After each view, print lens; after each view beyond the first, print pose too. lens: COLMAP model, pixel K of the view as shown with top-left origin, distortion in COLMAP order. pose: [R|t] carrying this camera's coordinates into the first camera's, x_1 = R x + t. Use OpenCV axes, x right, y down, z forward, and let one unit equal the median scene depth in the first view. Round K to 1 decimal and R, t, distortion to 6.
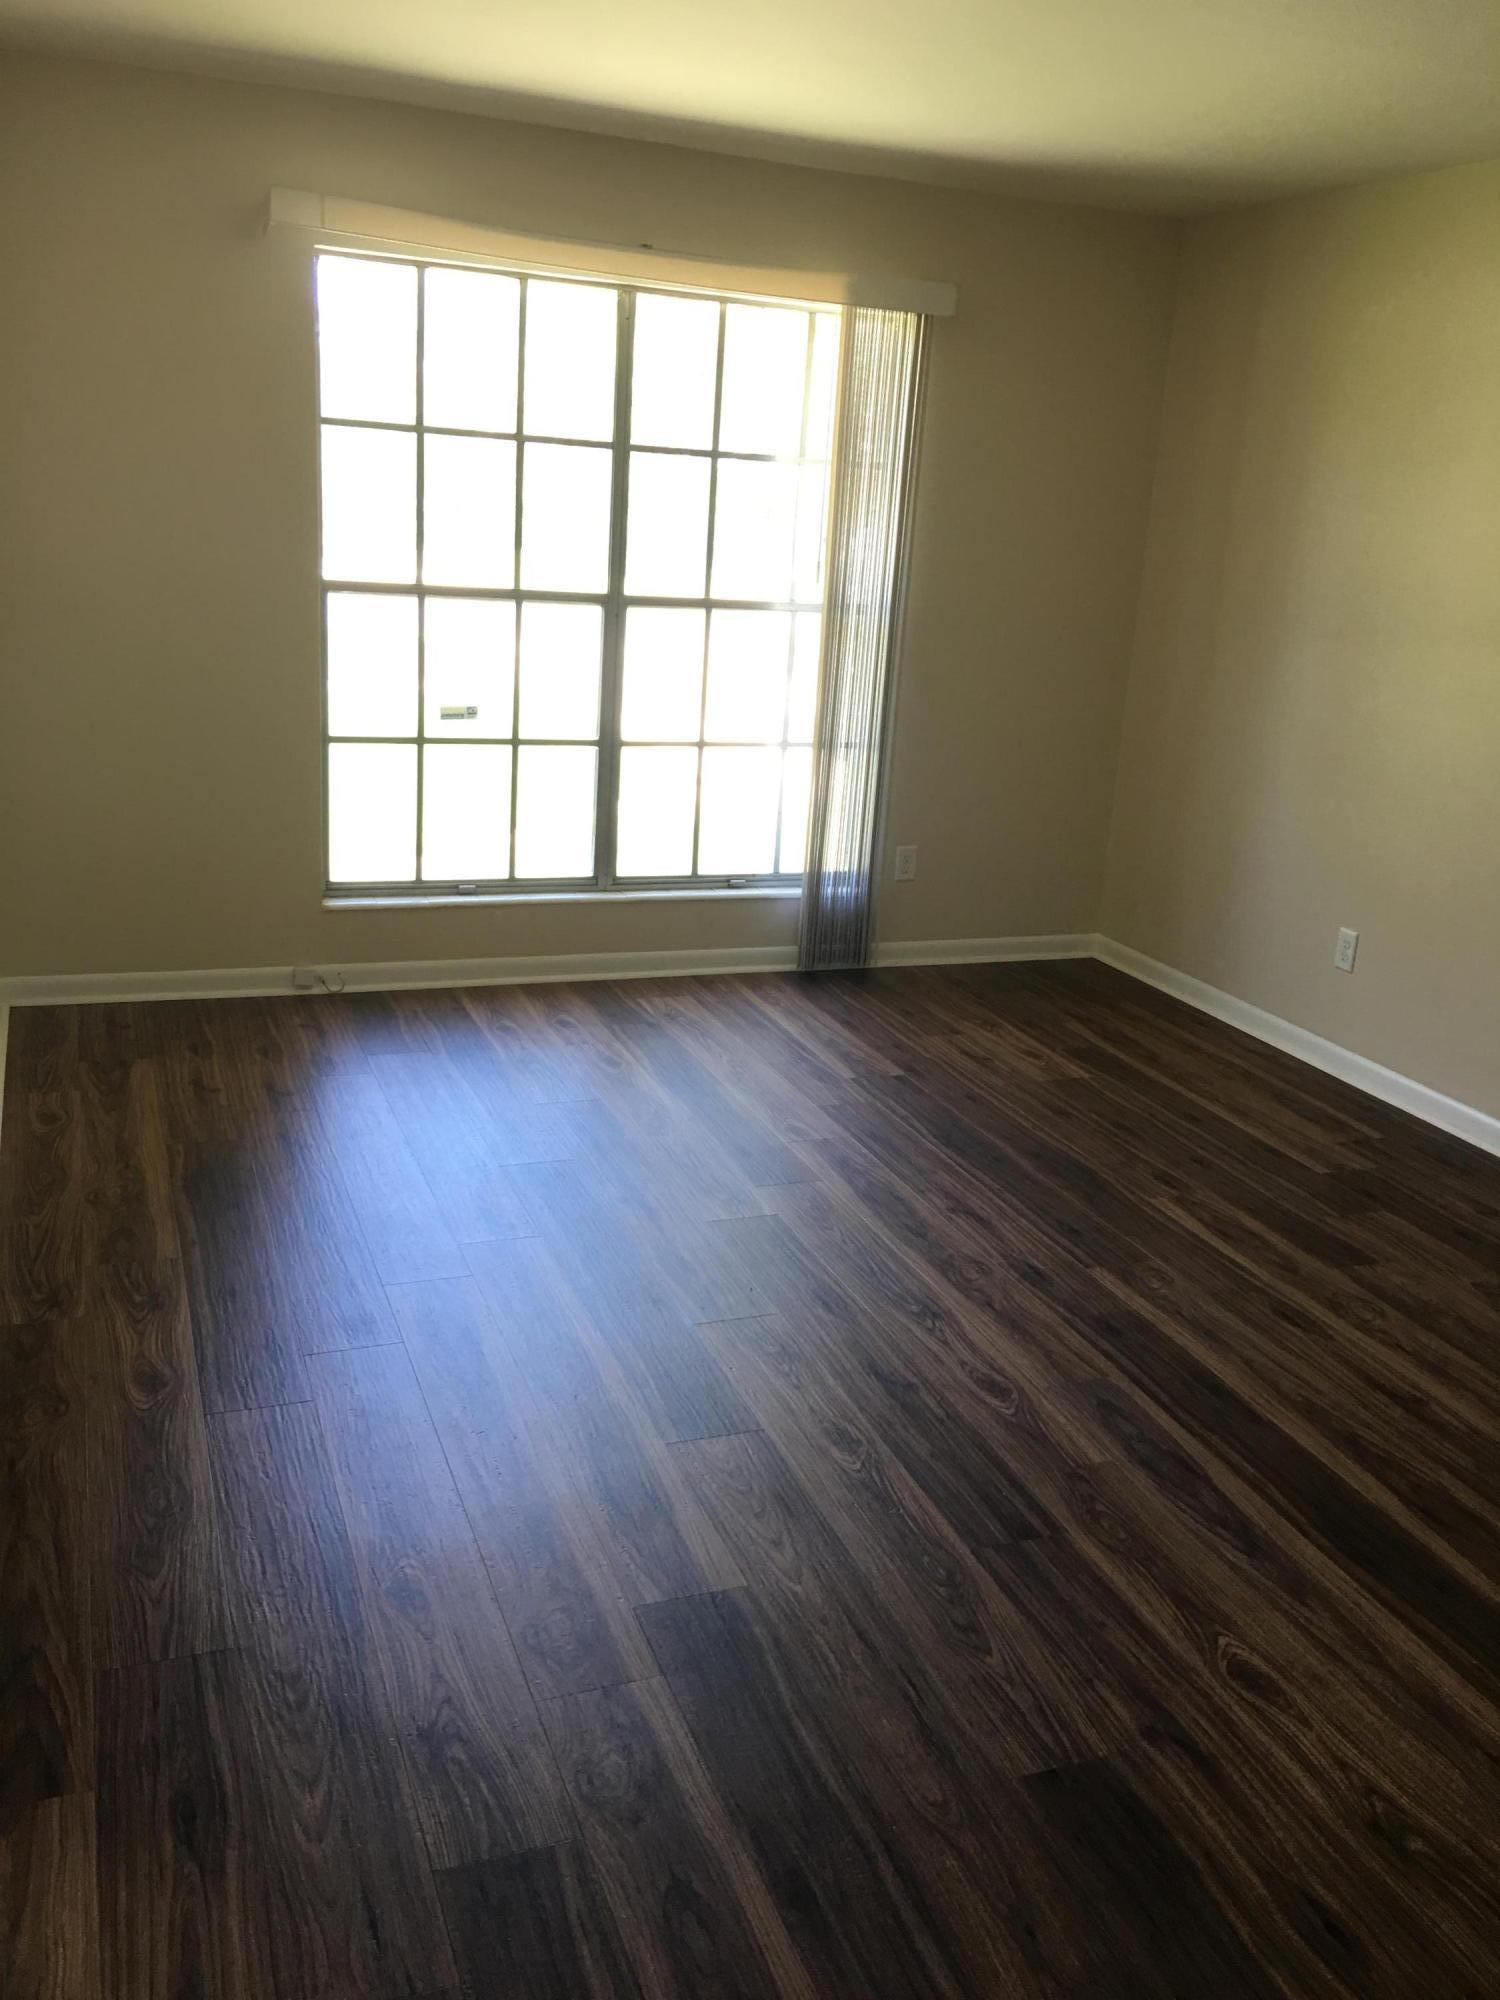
lens RADIAL K [[1667.8, 0, 753.6], [0, 1667.8, 997.4], [0, 0, 1]] dist [0.075543, -0.122221]
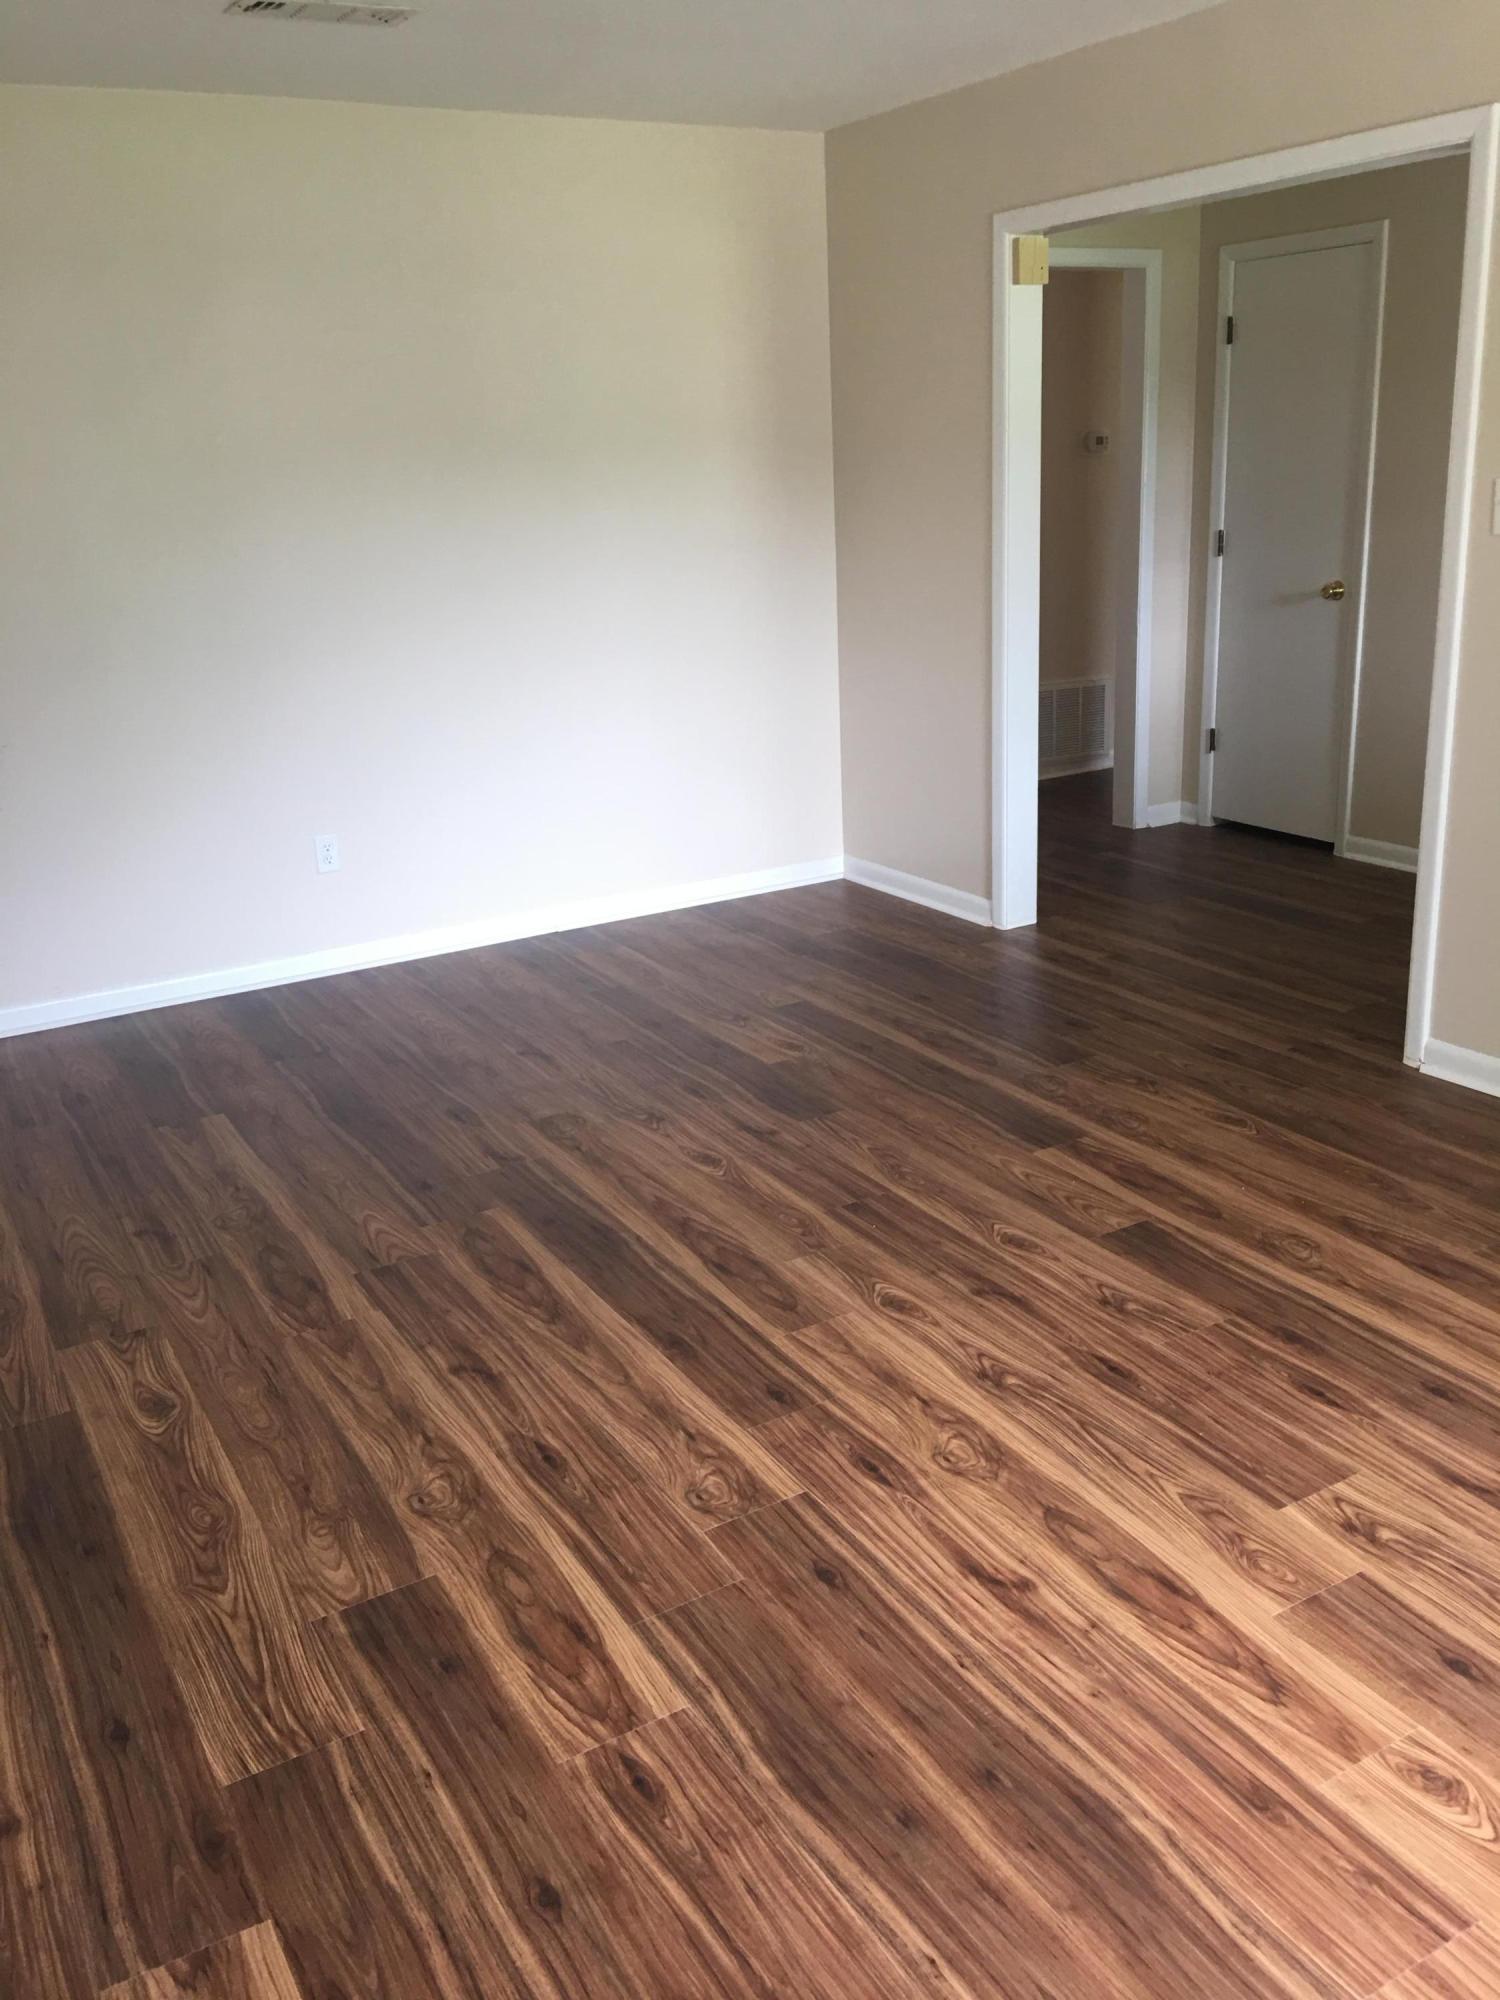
lens RADIAL K [[1667.8, 0, 751.4], [0, 1667.8, 987.0], [0, 0, 1]] dist [0.075543, -0.122221]
pose [[-0.988194, 0.026210, -0.150948, 0.355094], [-0.062319, 0.831300, 0.552320, -0.443466], [0.139959, 0.555206, -0.819852, 1.606468]]
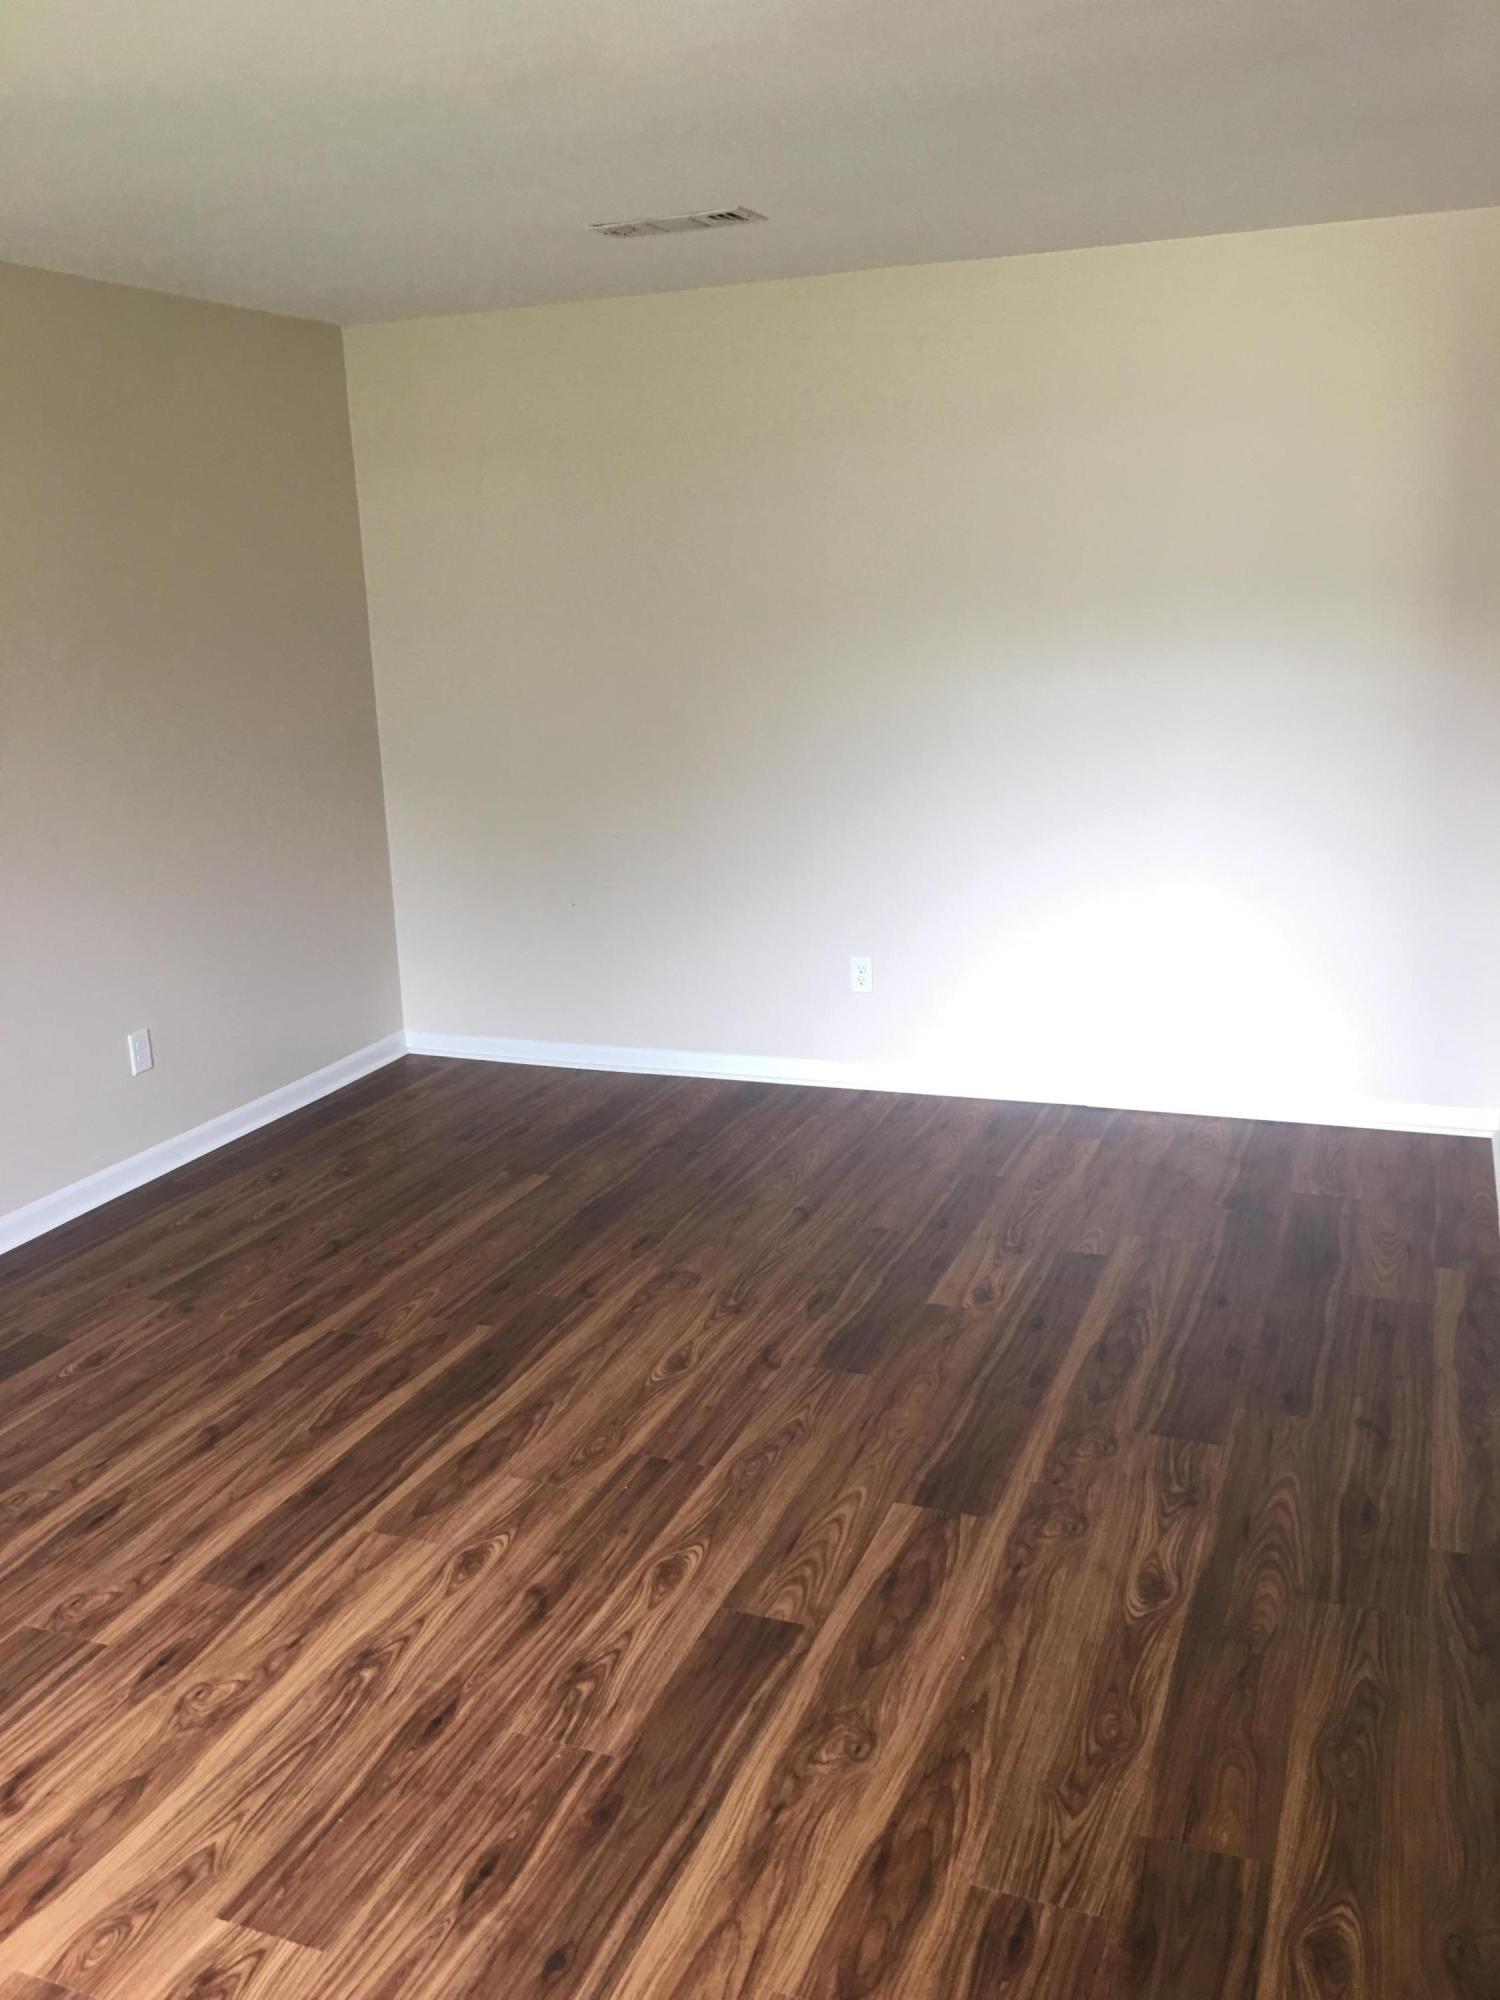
lens RADIAL K [[1667.8, 0, 749.0], [0, 1667.8, 979.3], [0, 0, 1]] dist [0.075543, -0.122221]
pose [[-0.730602, -0.192007, 0.655252, -0.502858], [0.191924, 0.863211, 0.466939, -0.440357], [-0.655276, 0.466905, -0.593813, 1.237422]]
